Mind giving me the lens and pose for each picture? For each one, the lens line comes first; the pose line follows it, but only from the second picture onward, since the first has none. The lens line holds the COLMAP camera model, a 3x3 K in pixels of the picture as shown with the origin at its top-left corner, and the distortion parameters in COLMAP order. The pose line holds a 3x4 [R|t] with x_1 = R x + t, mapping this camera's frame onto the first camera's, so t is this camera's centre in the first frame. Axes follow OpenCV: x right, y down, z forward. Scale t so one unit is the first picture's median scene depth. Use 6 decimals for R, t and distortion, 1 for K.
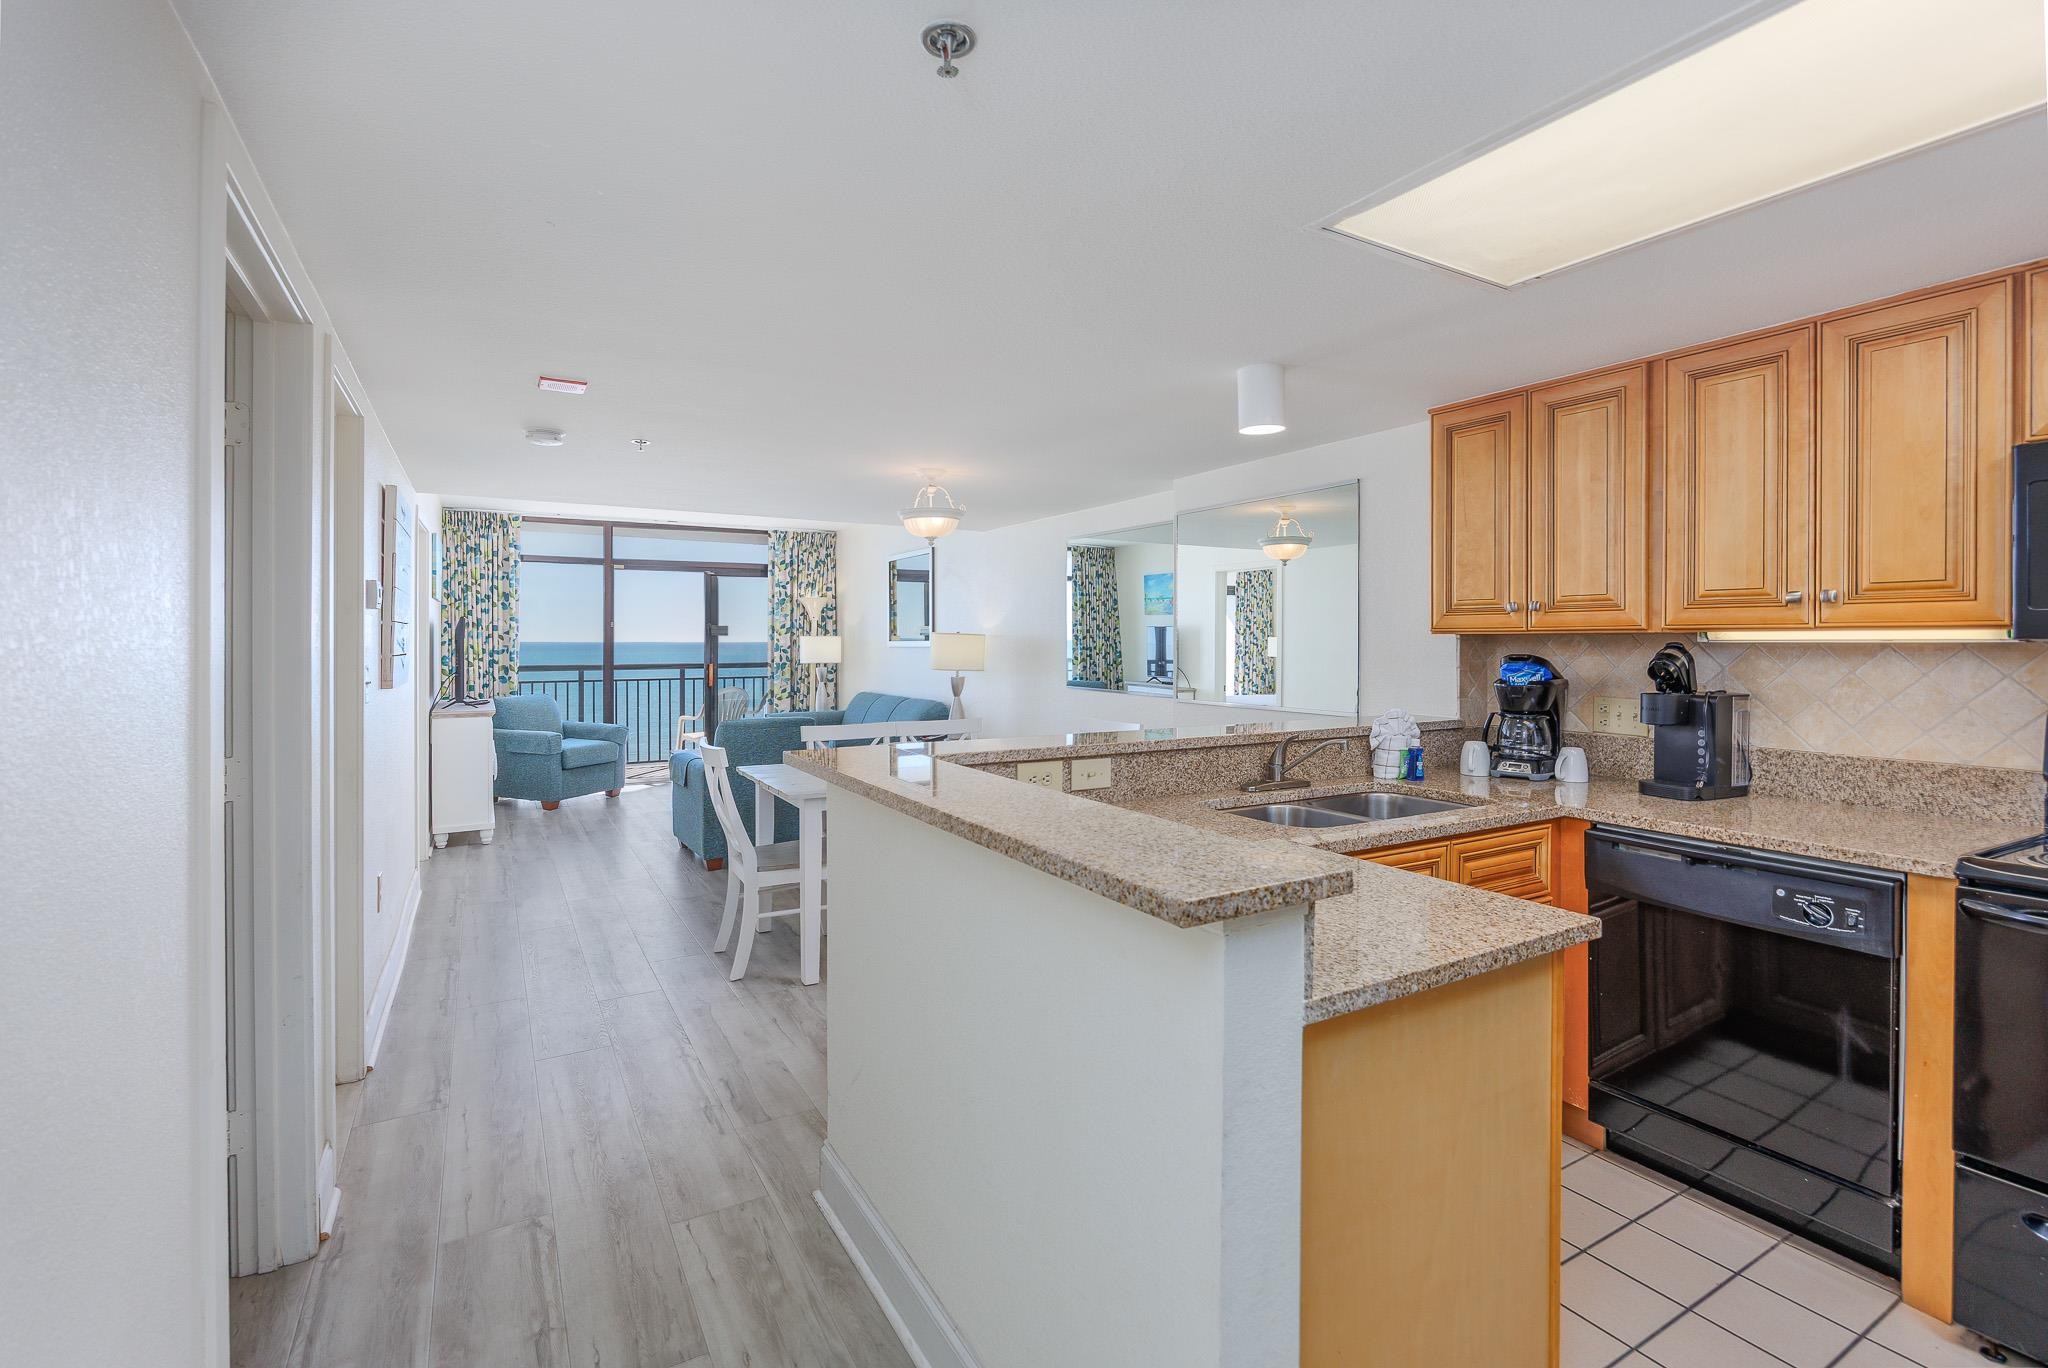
lens RADIAL K [[915.1, 0, 1036.0], [0, 915.1, 639.1], [0, 0, 1]] dist [-0.004311, -0.000204]
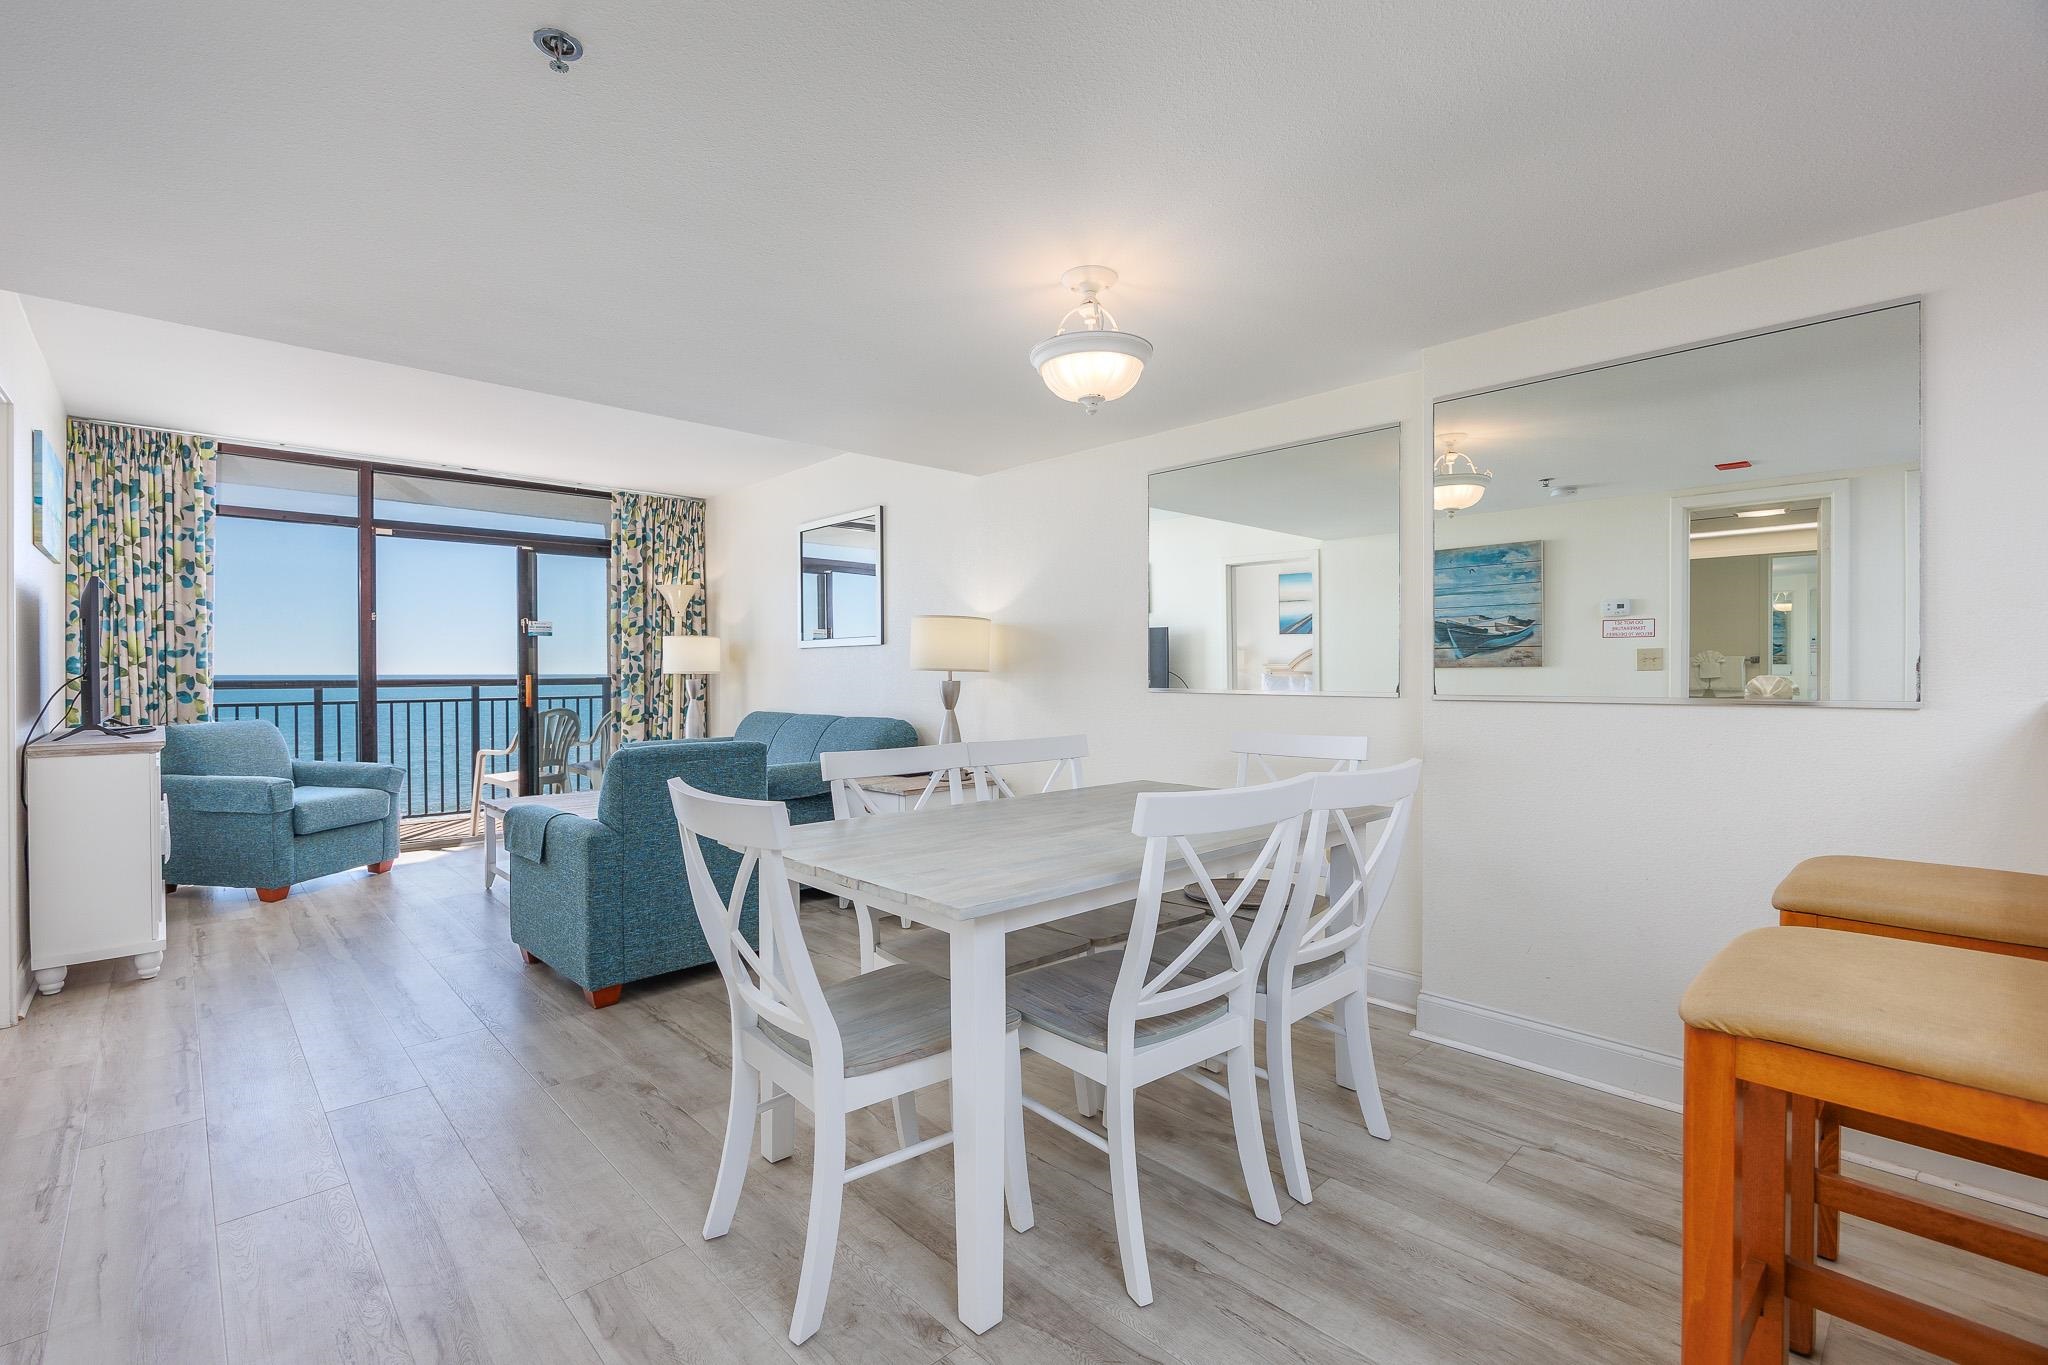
lens RADIAL K [[915.1, 0, 1026.8], [0, 915.1, 675.0], [0, 0, 1]] dist [-0.004311, -0.000204]
pose [[0.977479, -0.004047, 0.210996, -0.198743], [0.002843, 0.999978, 0.006012, 0.037114], [-0.211016, -0.005277, 0.977468, 0.353537]]
